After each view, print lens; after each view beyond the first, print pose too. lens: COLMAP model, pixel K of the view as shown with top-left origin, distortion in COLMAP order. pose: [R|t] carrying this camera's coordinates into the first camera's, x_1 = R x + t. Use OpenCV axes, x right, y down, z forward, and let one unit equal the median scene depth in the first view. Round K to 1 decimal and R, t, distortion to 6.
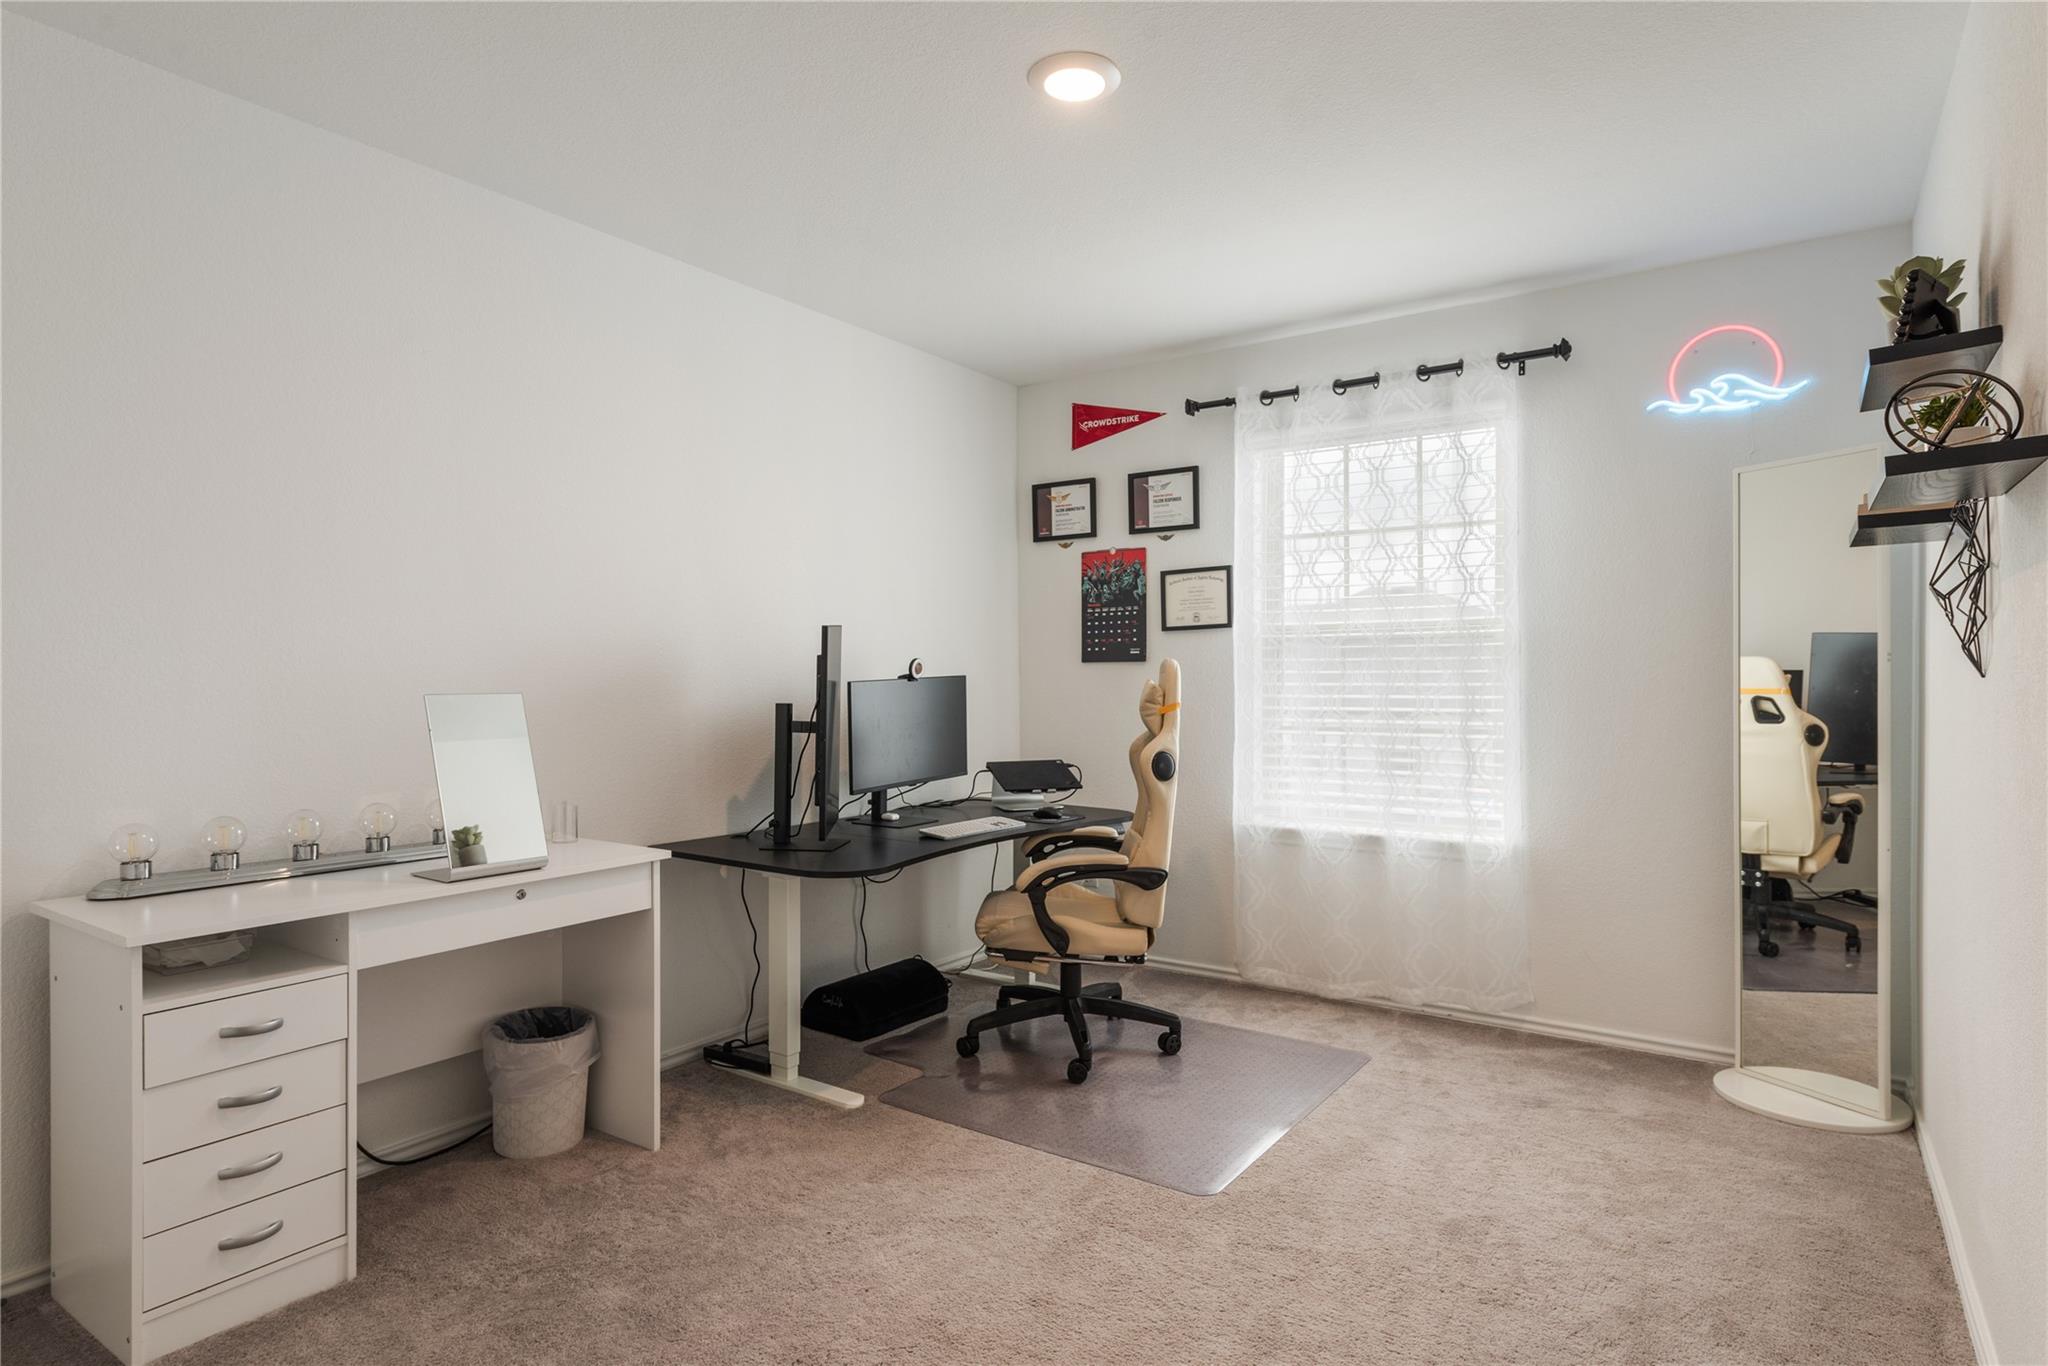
lens RADIAL K [[1131.4, 0, 1019.6], [0, 1131.4, 683.6], [0, 0, 1]] dist [0.000838, 0.000010]
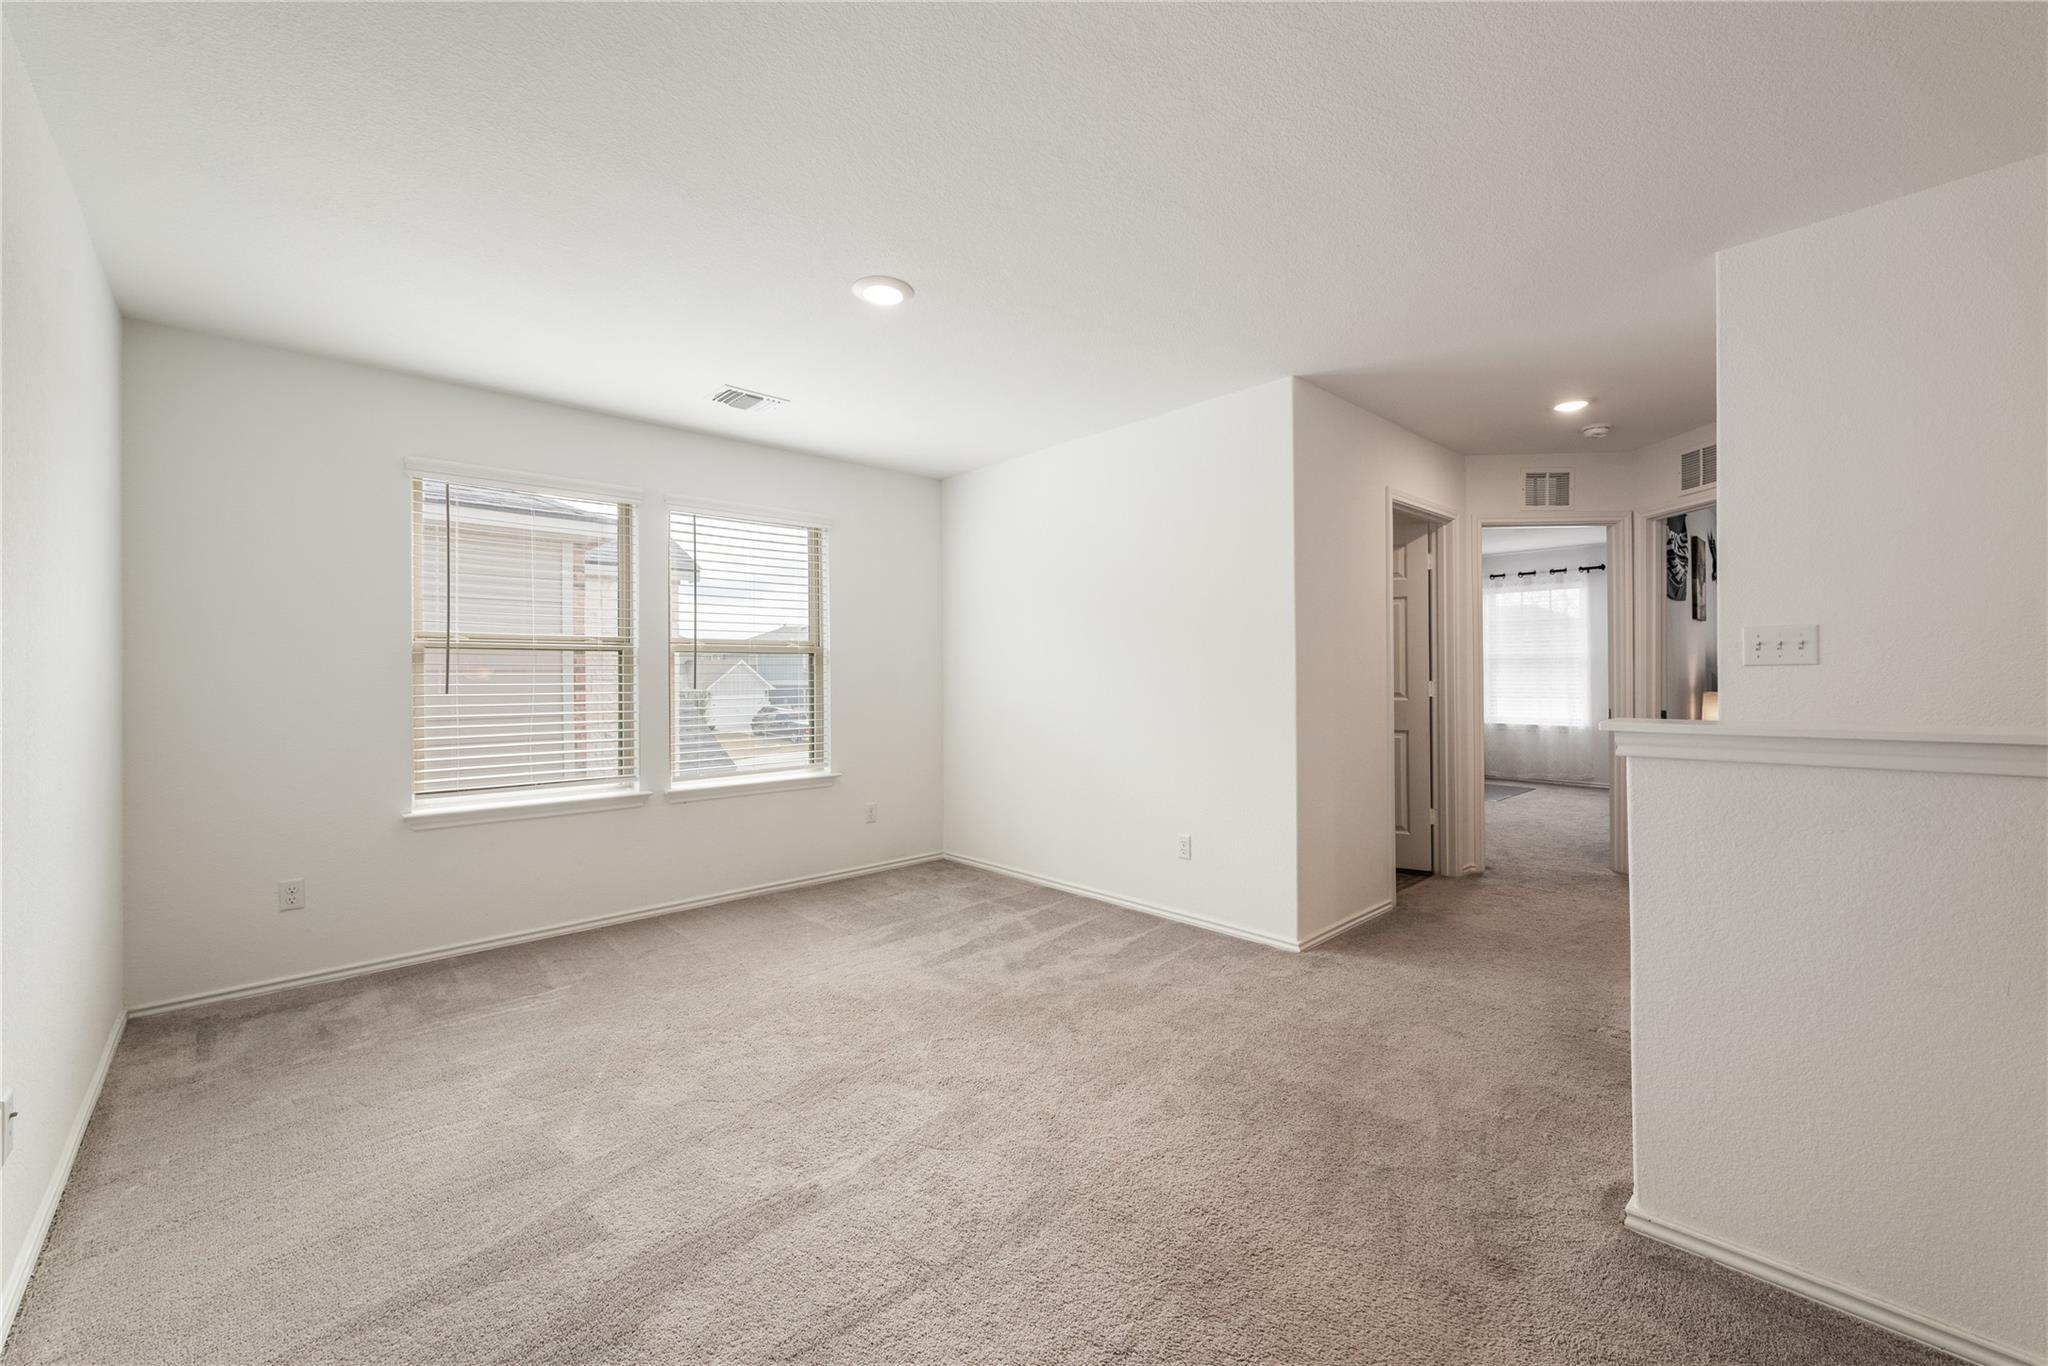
lens RADIAL K [[817.9, 0, 1030.4], [0, 817.9, 677.7], [0, 0, 1]] dist [-0.001407, -0.000042]
pose [[0.979905, -0.003865, -0.199426, -0.568414], [0.003907, 0.999992, -0.000181, 0.005286], [0.199425, -0.000602, 0.979913, -1.402288]]
